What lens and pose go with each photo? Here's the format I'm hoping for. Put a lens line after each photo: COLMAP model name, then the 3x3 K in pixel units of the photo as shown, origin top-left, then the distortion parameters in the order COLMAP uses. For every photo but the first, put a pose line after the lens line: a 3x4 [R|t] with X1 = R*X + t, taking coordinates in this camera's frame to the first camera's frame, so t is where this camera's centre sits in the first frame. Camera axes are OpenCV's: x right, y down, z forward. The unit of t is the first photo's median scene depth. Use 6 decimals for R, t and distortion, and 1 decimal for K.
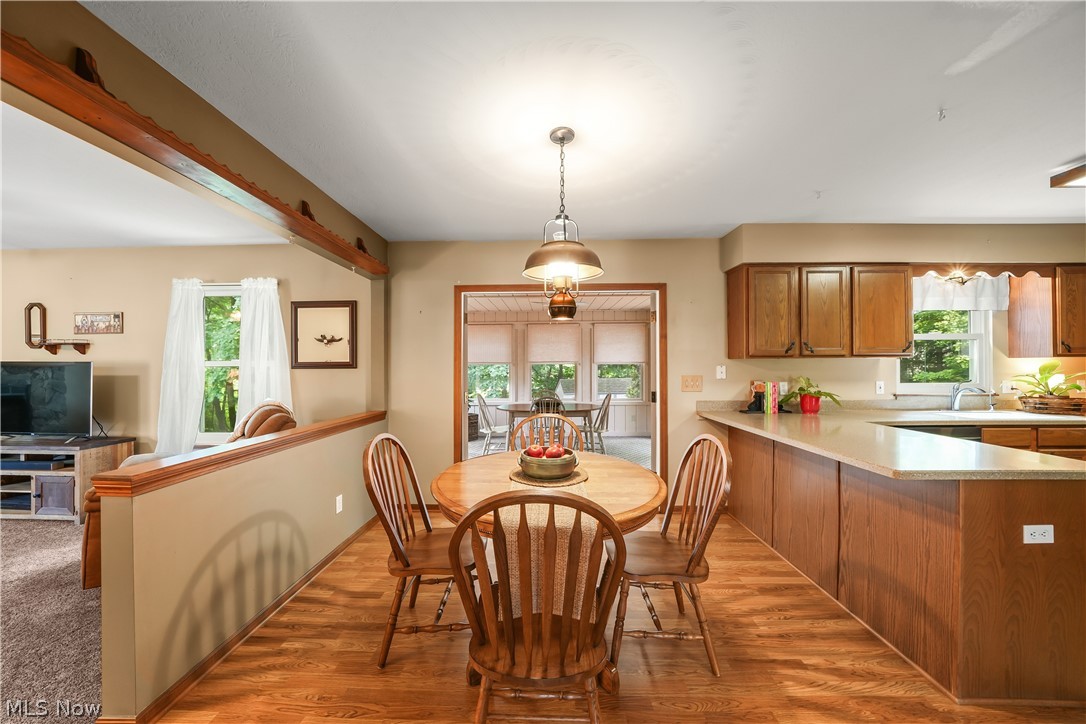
lens RADIAL K [[382.8, 0, 571.8], [0, 382.8, 365.8], [0, 0, 1]] dist [-0.021853, 0.002146]
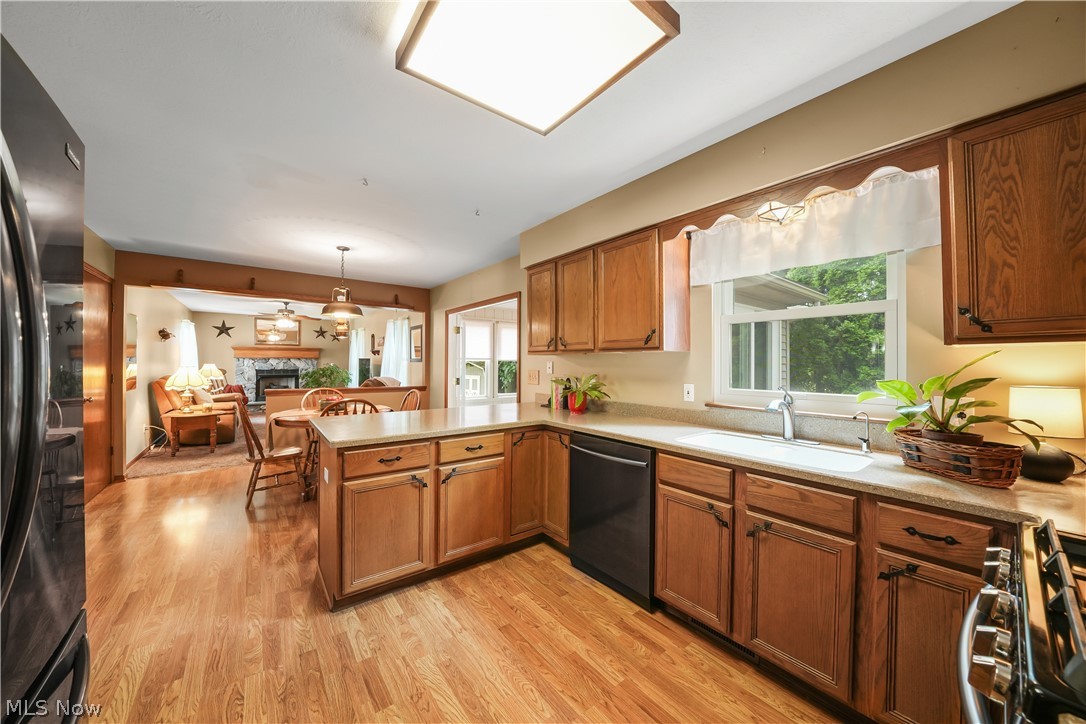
lens RADIAL K [[382.8, 0, 516.1], [0, 382.8, 361.0], [0, 0, 1]] dist [-0.021853, 0.002146]
pose [[0.583893, 0.003628, -0.811822, 1.314614], [-0.006181, 0.999981, 0.000023, -0.000593], [0.811807, 0.005005, 0.583904, 0.327568]]
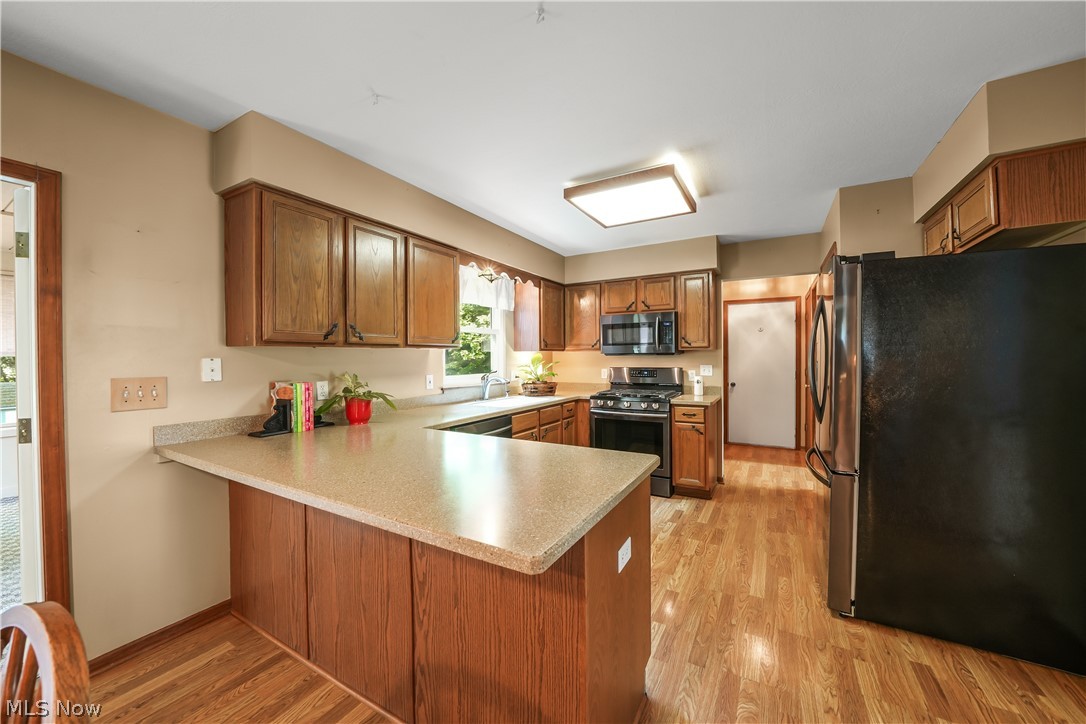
lens RADIAL K [[382.8, 0, 538.7], [0, 382.8, 361.8], [0, 0, 1]] dist [-0.021853, 0.002146]
pose [[0.524795, -0.009447, 0.851176, 0.184101], [0.002038, 0.999949, 0.009841, 0.000871], [-0.851226, -0.003430, 0.524787, 0.316931]]
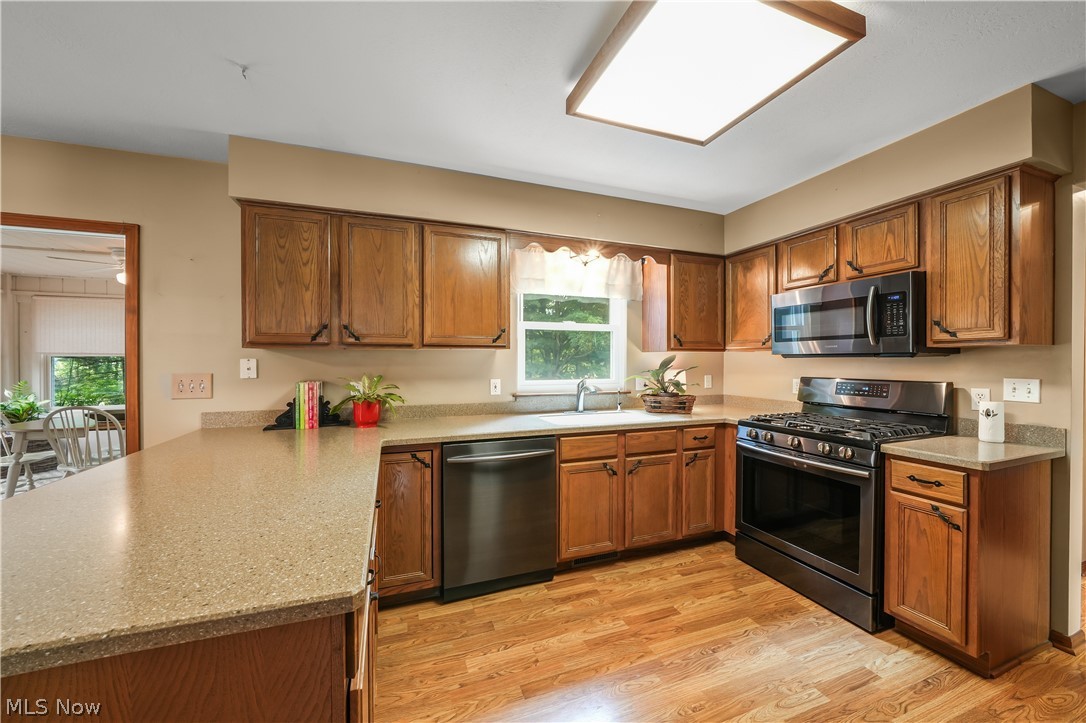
lens RADIAL K [[382.8, 0, 545.6], [0, 382.8, 363.3], [0, 0, 1]] dist [-0.021853, 0.002146]
pose [[0.939582, 0.001441, 0.342320, 0.694485], [-0.004517, 0.999956, 0.008188, 0.000406], [-0.342293, -0.009240, 0.939548, 0.214175]]
